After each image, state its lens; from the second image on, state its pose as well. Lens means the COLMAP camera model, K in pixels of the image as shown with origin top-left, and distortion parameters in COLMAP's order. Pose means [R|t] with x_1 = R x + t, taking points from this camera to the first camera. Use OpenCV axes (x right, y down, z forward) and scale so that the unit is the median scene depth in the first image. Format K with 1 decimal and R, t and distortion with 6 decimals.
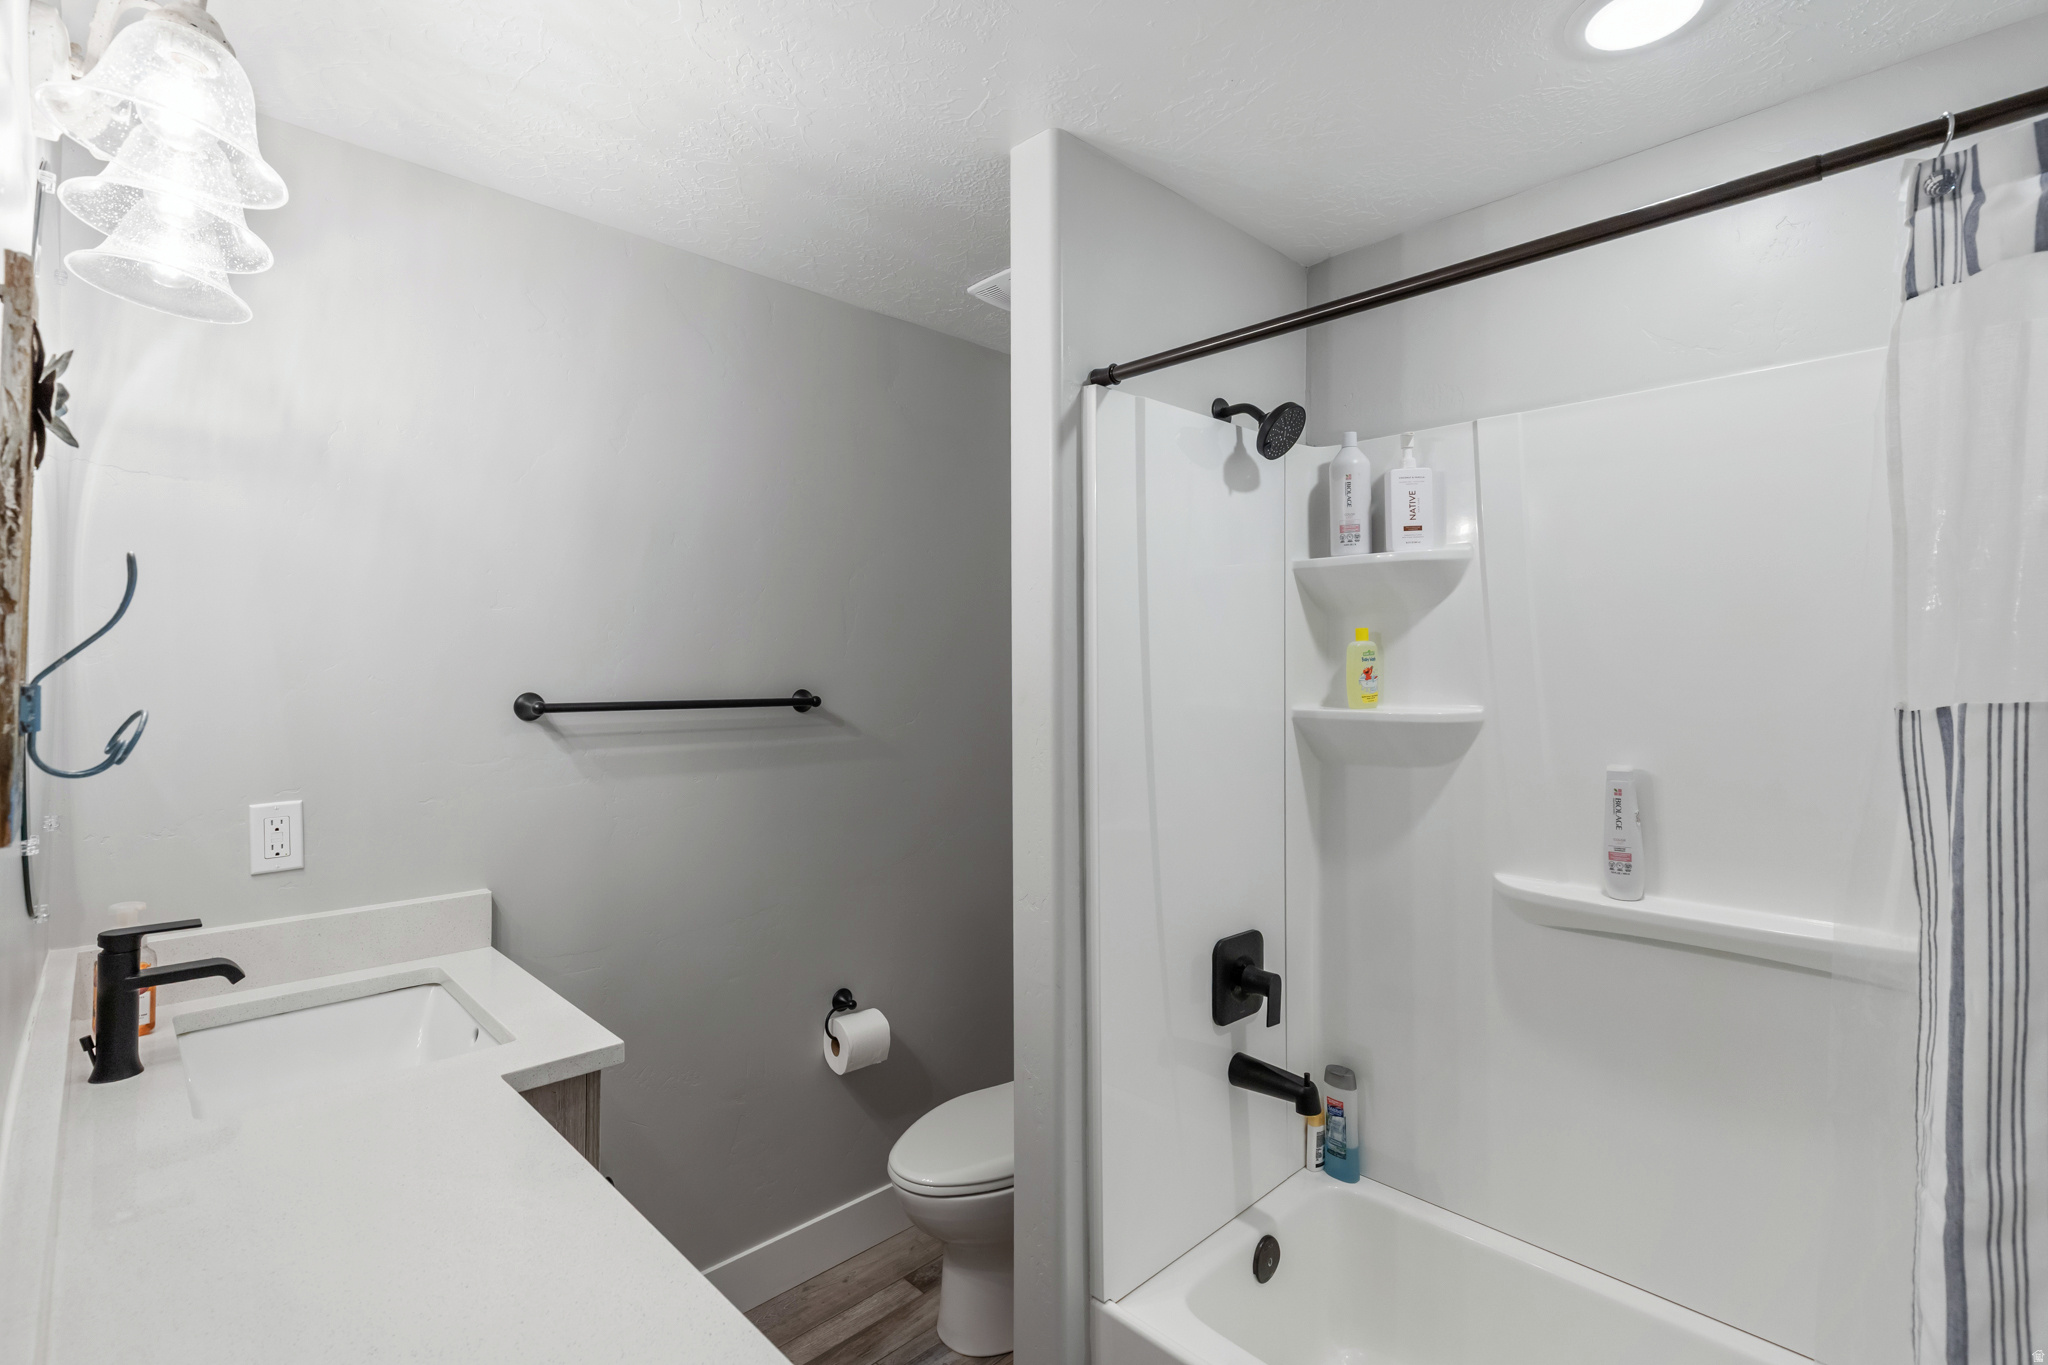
lens RADIAL K [[930.0, 0, 1021.1], [0, 930.0, 673.8], [0, 0, 1]] dist [0.008238, 0.000555]
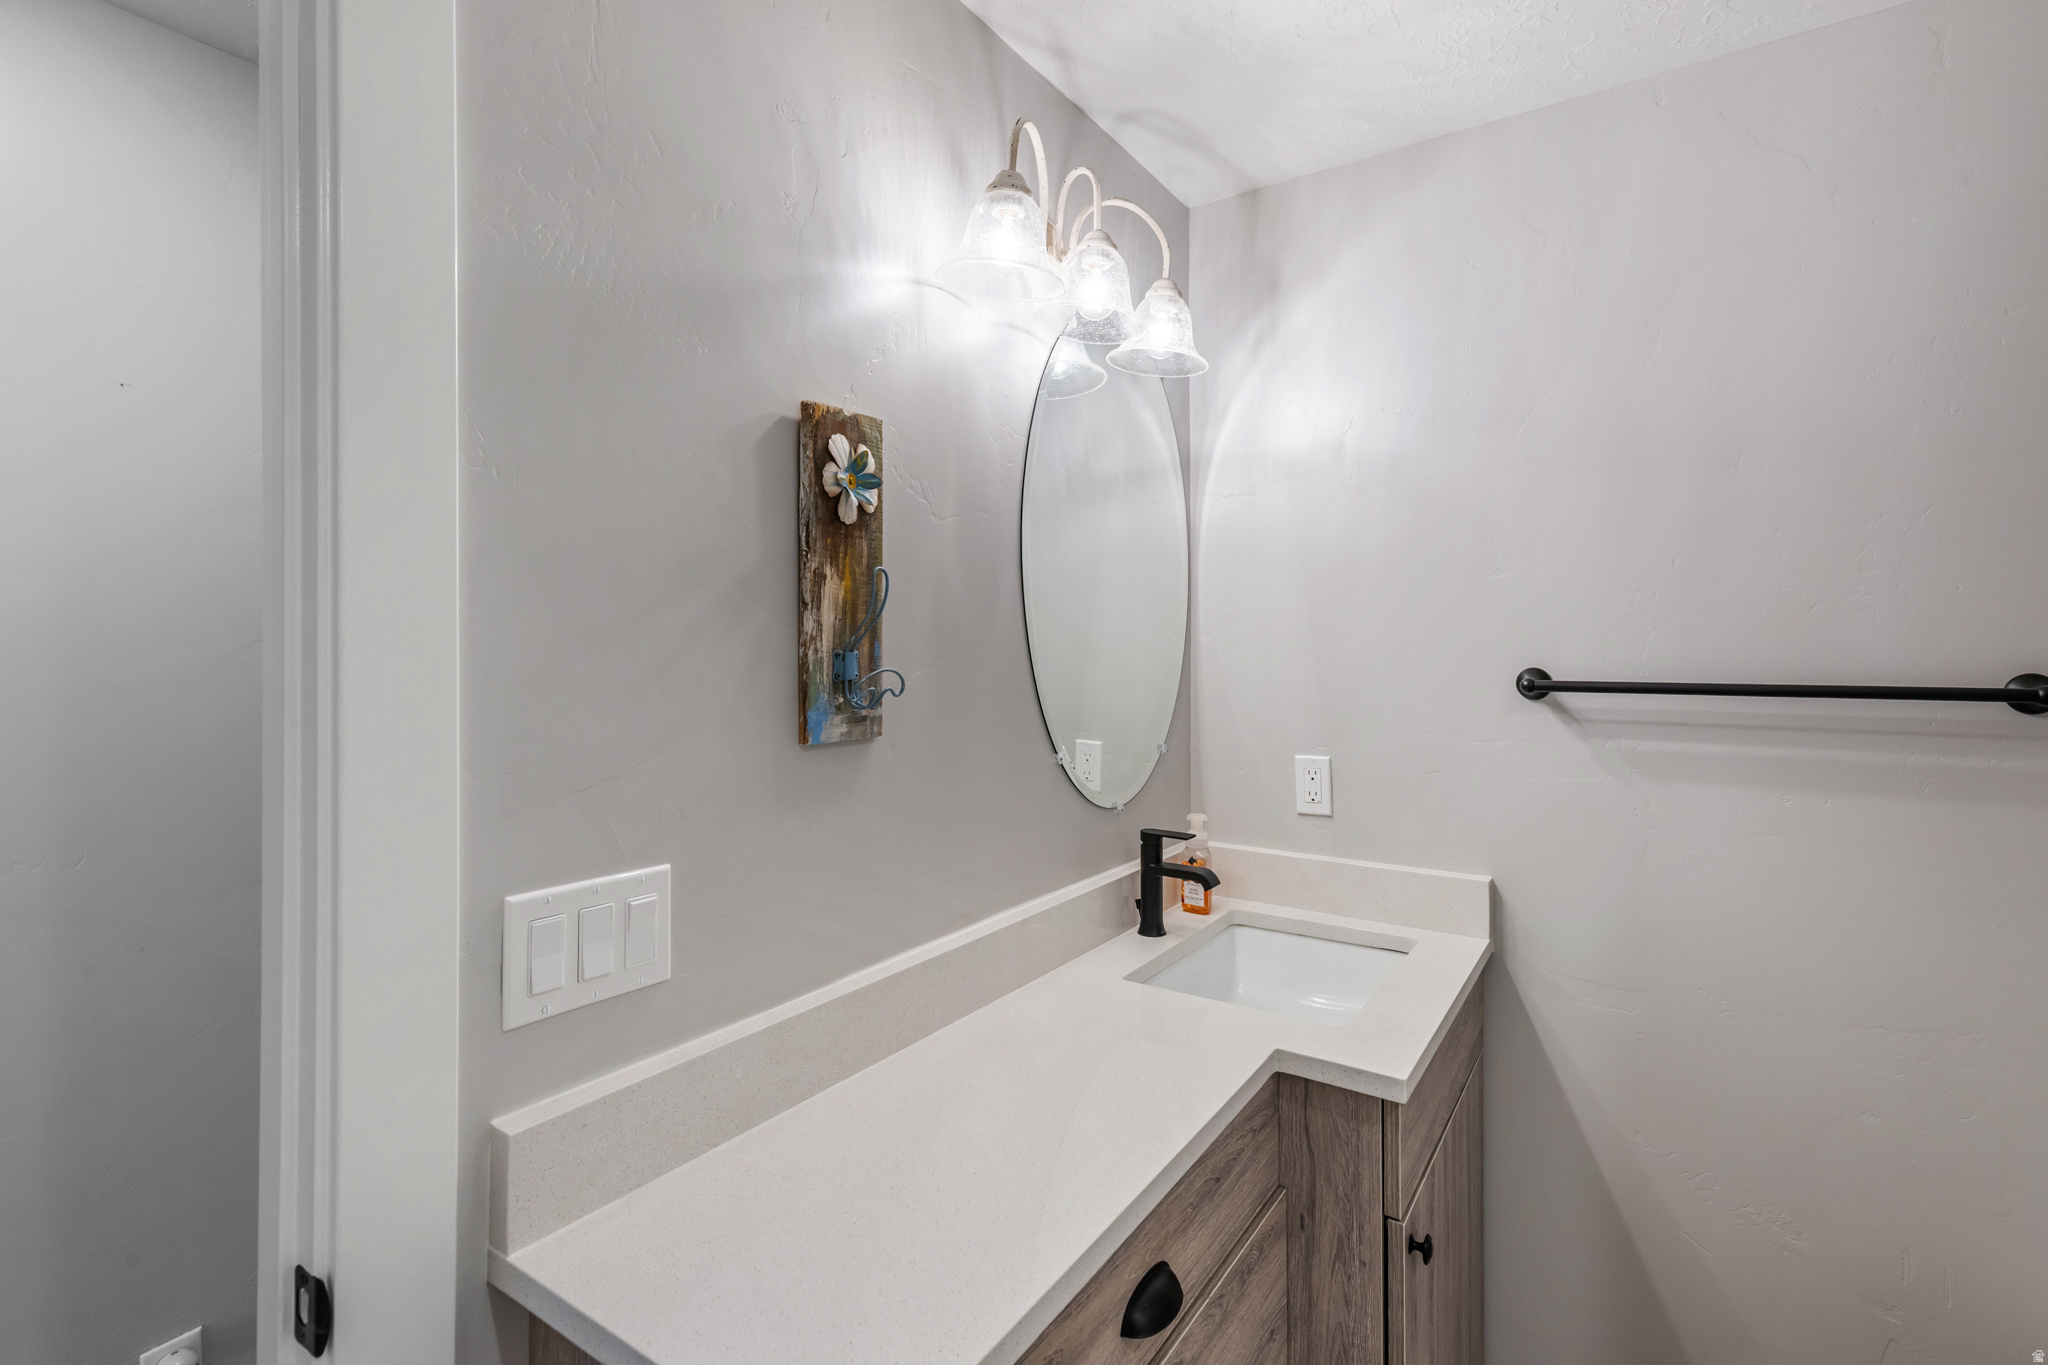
lens RADIAL K [[930.0, 0, 1025.3], [0, 930.0, 651.9], [0, 0, 1]] dist [0.008238, 0.000555]
pose [[0.206394, 0.003427, -0.978463, 0.273489], [0.000264, 0.999994, 0.003558, 0.002256], [0.978469, -0.000993, 0.206392, 0.401771]]
